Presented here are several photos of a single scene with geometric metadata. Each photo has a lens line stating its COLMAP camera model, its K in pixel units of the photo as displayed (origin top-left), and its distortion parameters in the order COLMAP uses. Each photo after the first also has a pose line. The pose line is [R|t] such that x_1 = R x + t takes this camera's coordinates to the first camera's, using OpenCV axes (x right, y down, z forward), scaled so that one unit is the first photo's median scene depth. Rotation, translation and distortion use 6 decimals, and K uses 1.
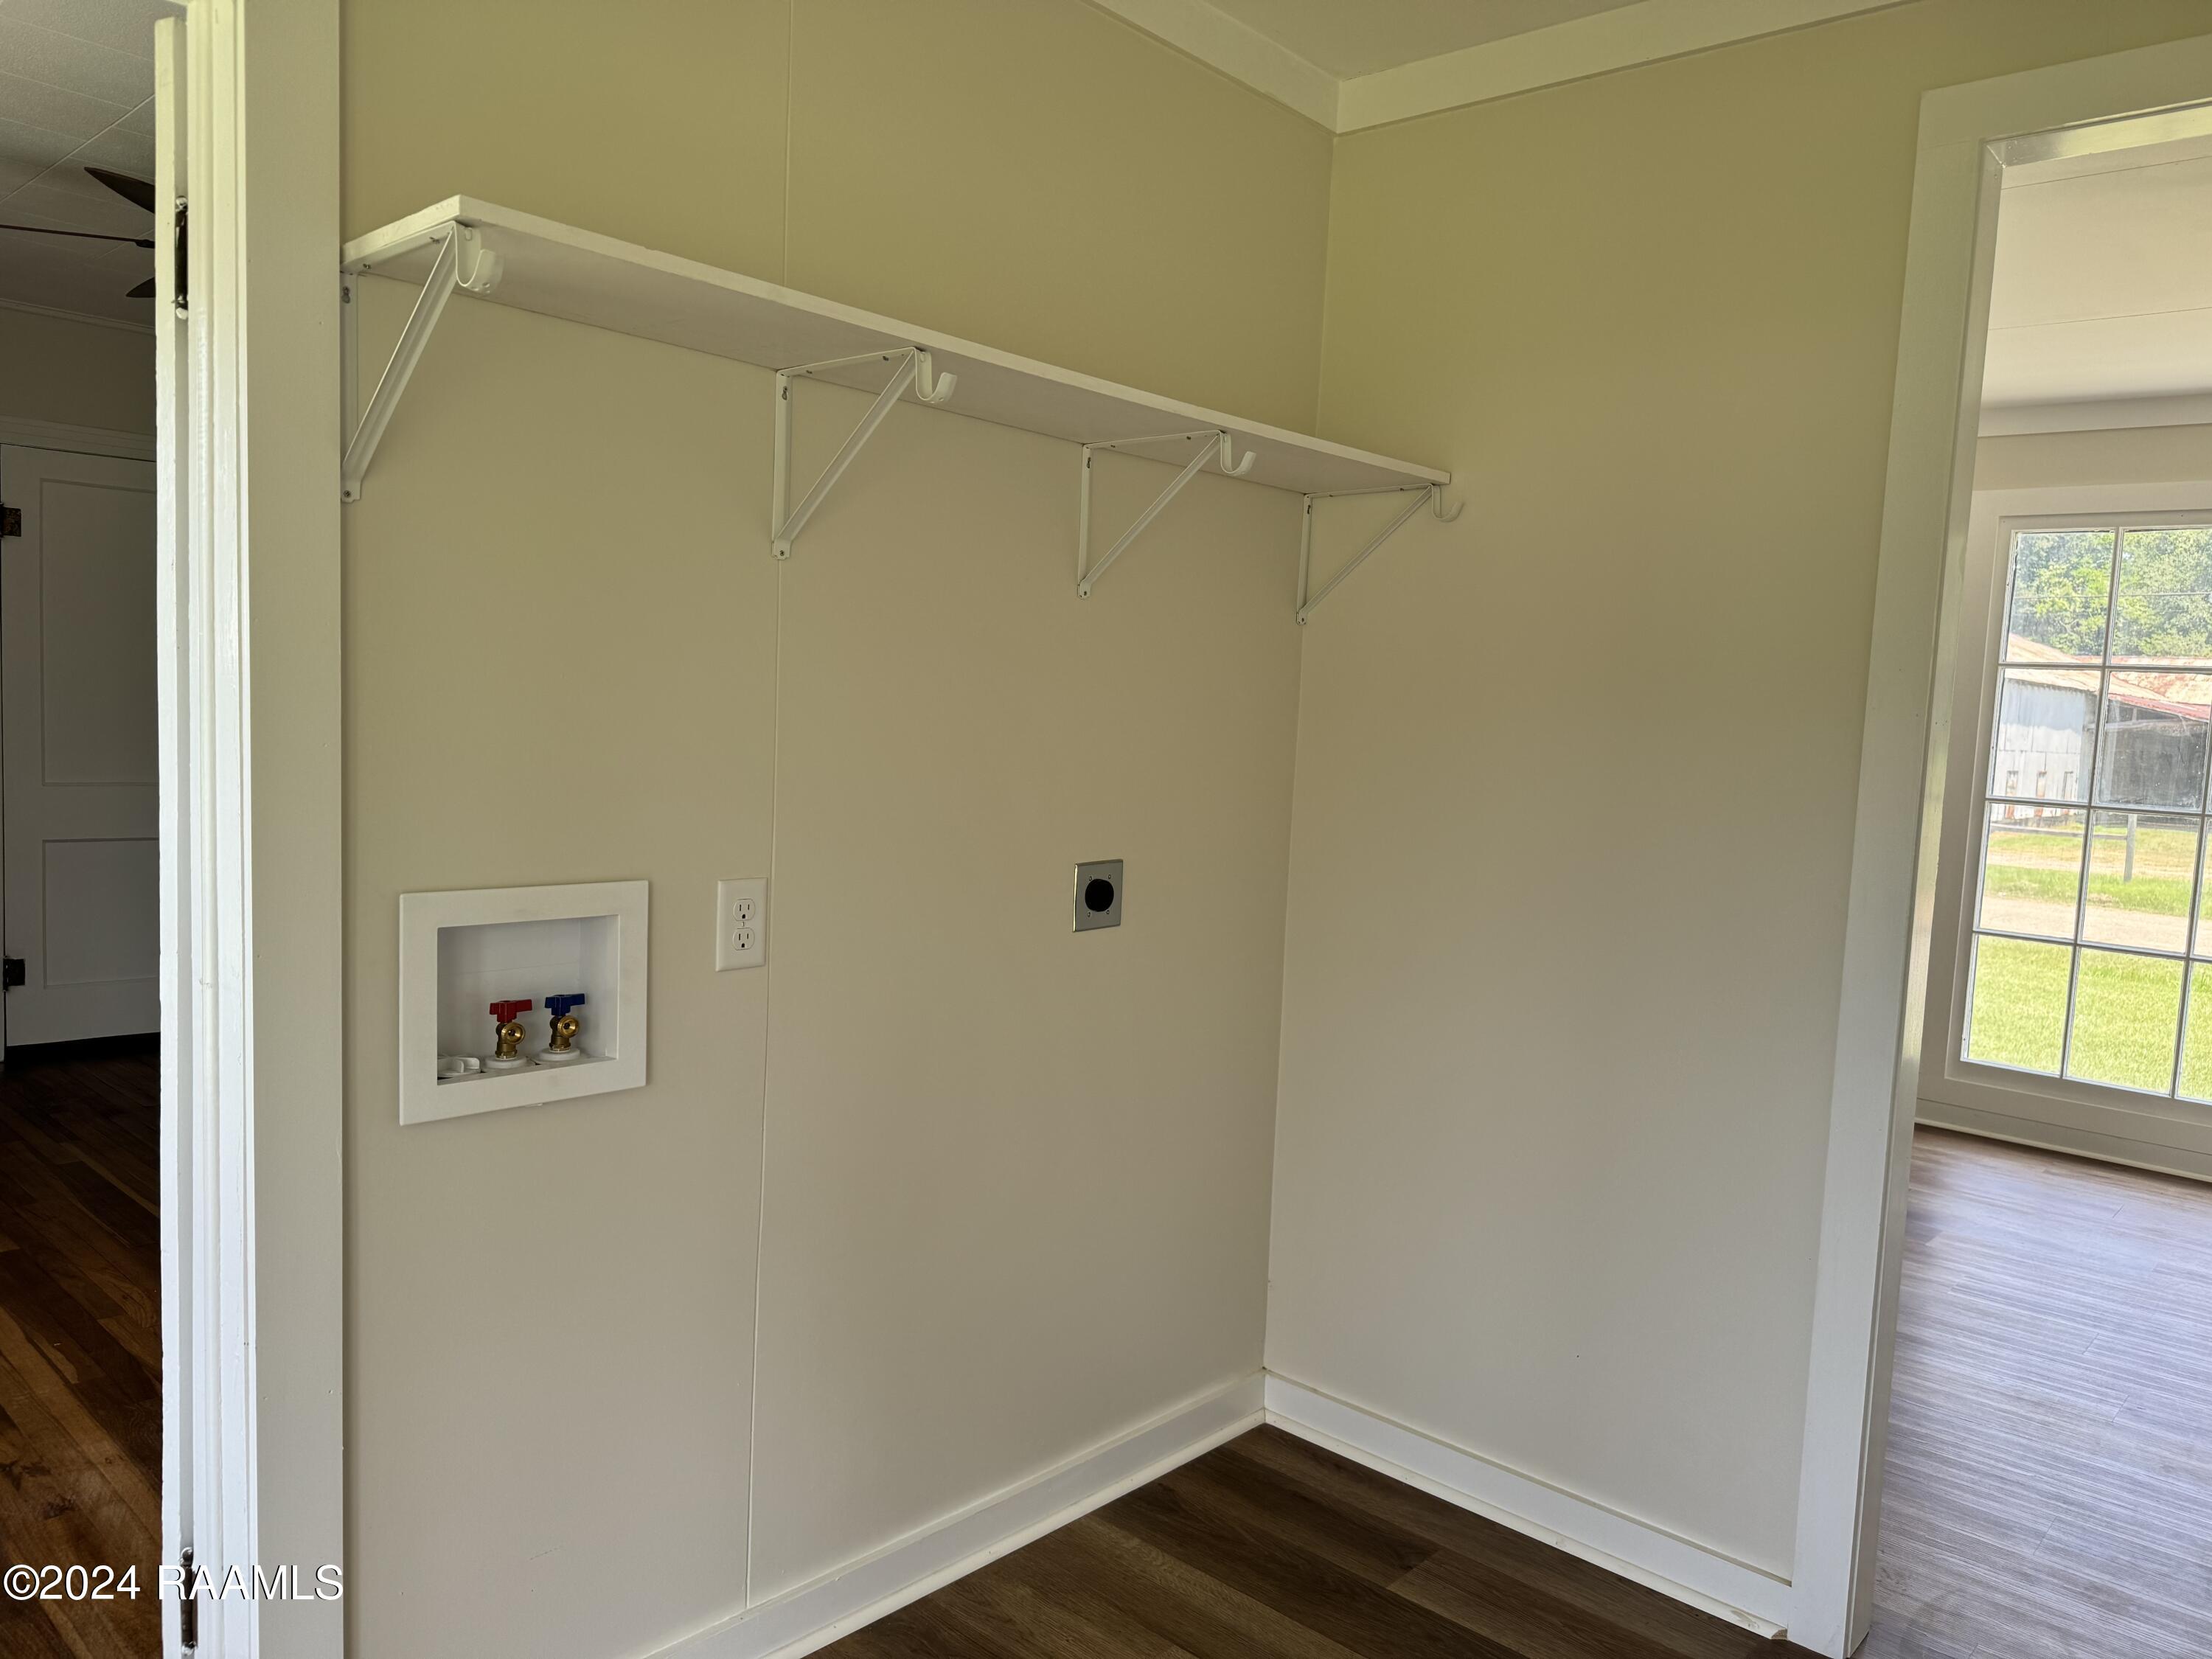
lens RADIAL K [[1557.6, 0, 1112.1], [0, 1557.6, 830.3], [0, 0, 1]] dist [0.058397, -0.075560]
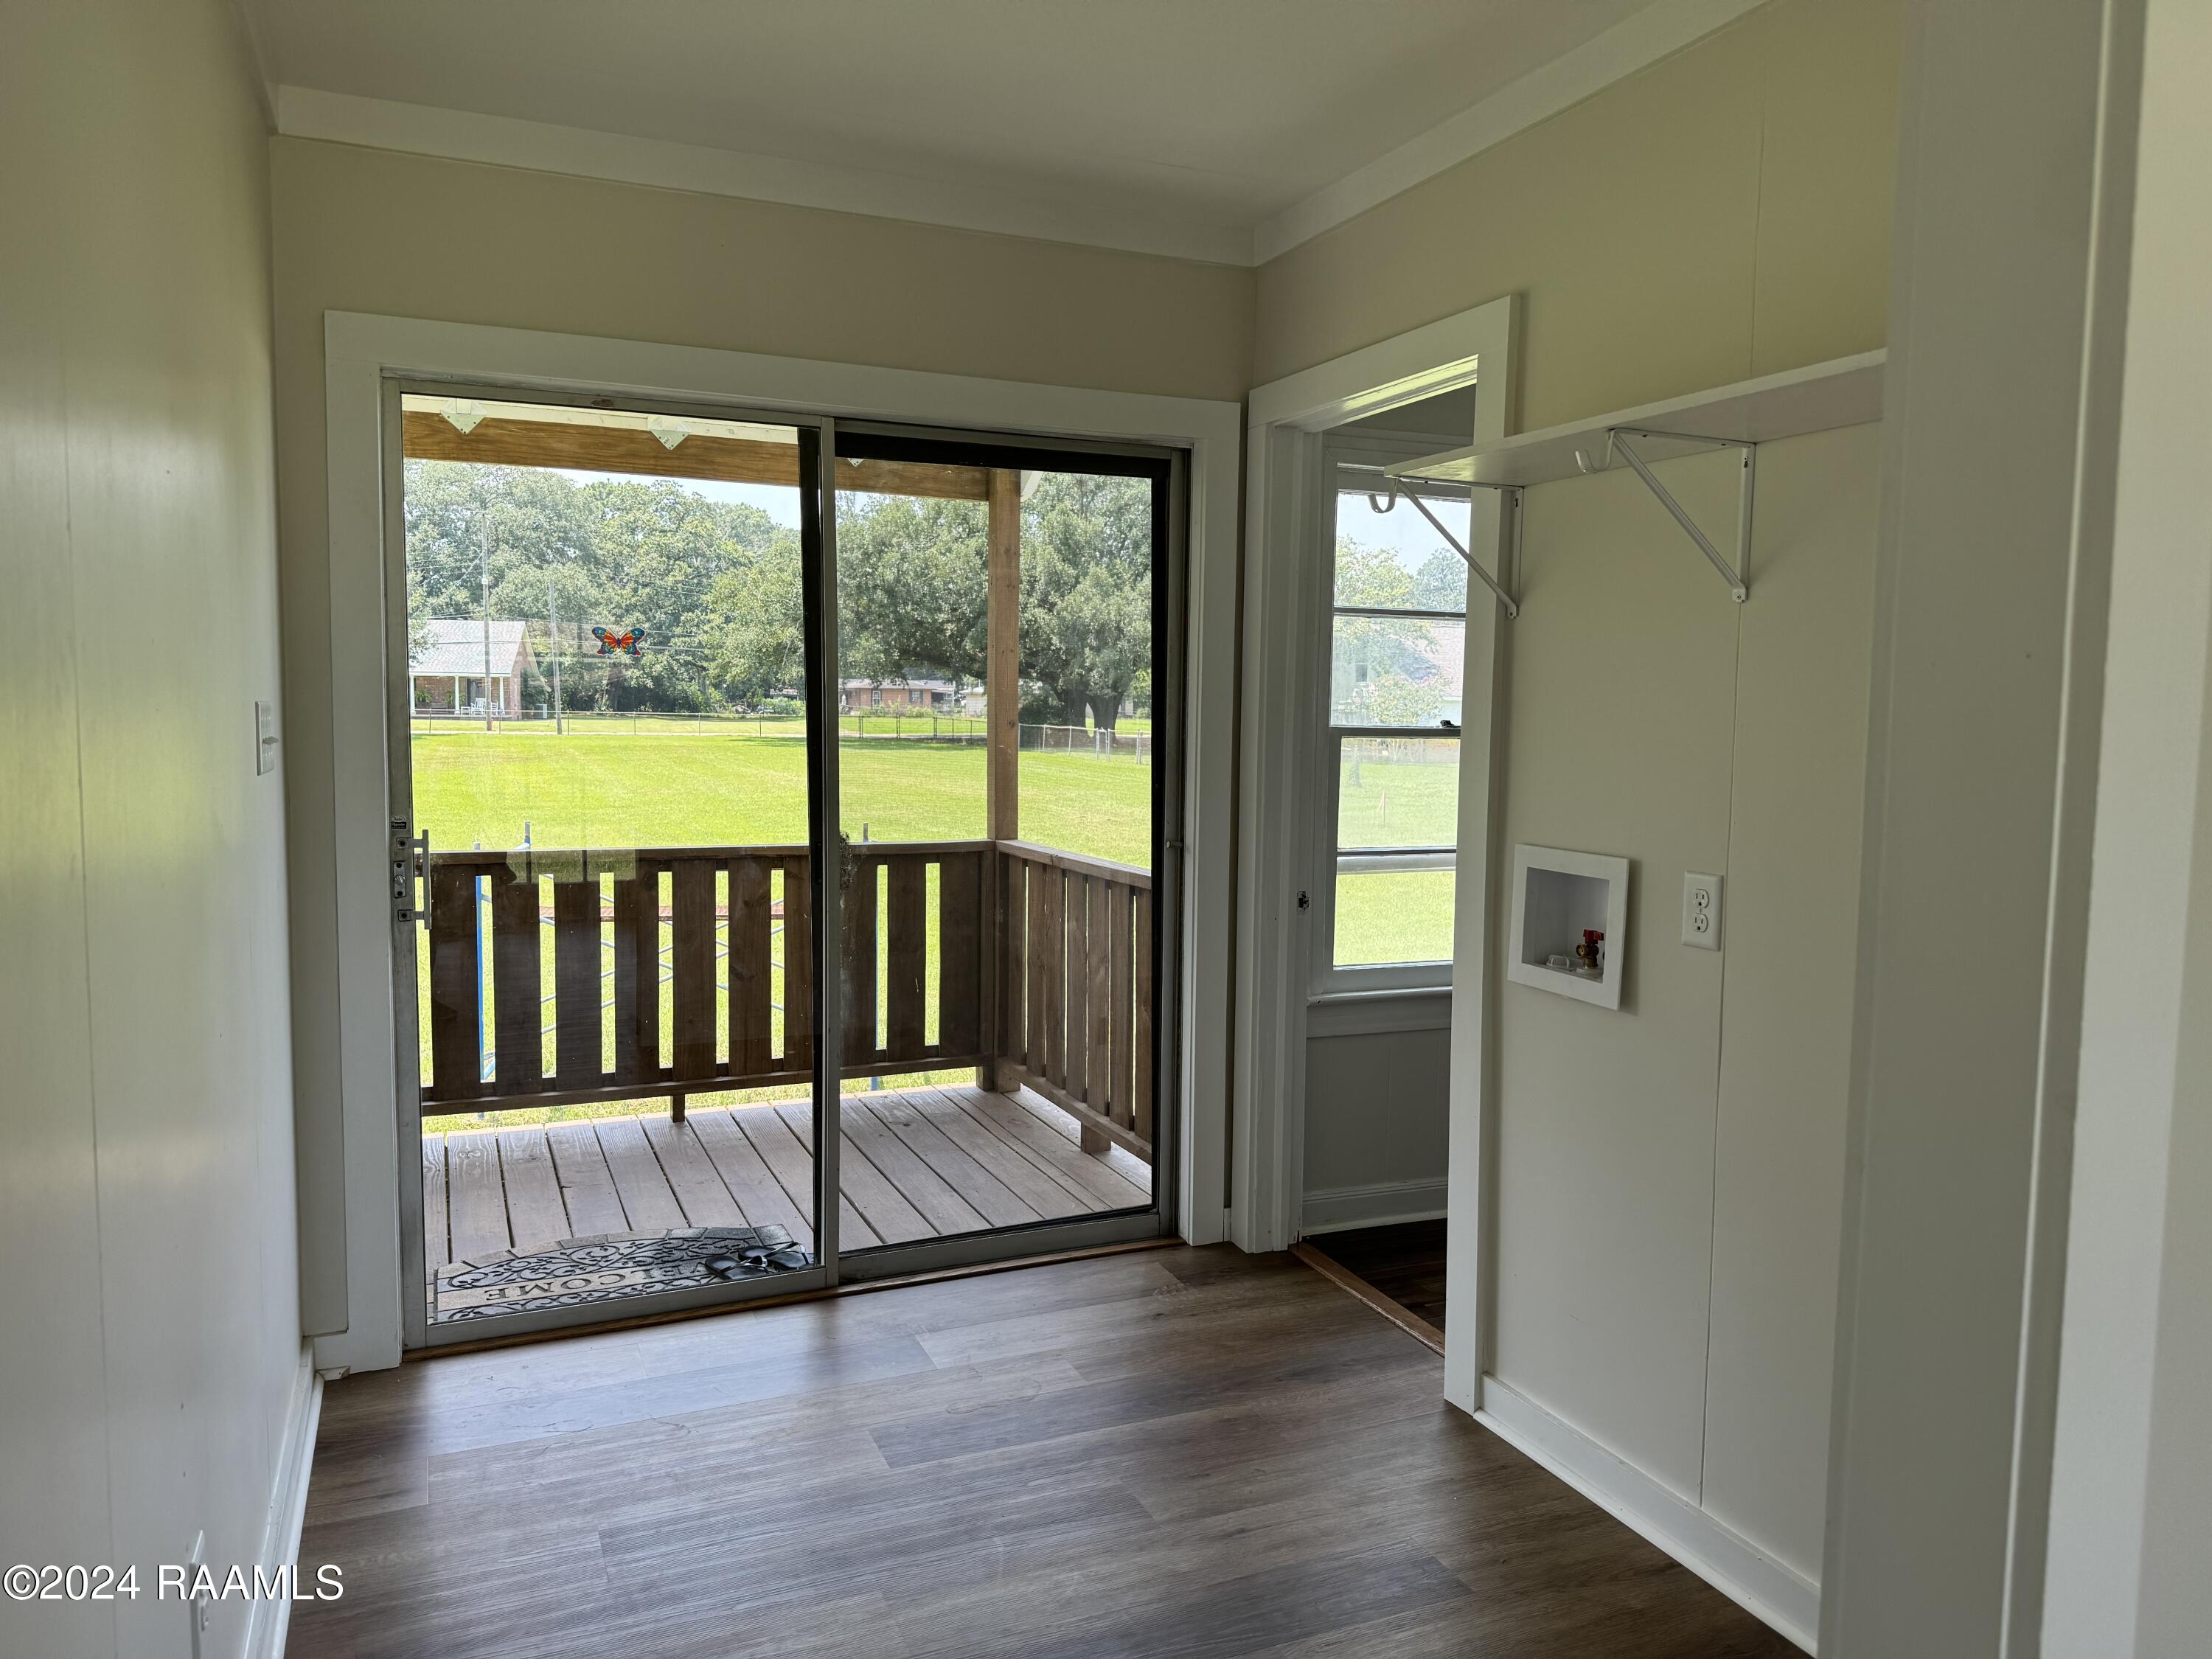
lens RADIAL K [[1557.6, 0, 1111.3], [0, 1557.6, 817.5], [0, 0, 1]] dist [0.058397, -0.075560]
pose [[-0.414750, 0.005163, -0.909921, 1.040005], [-0.109436, 0.992442, 0.055513, -0.027797], [0.903331, 0.122602, -0.411050, 1.076465]]
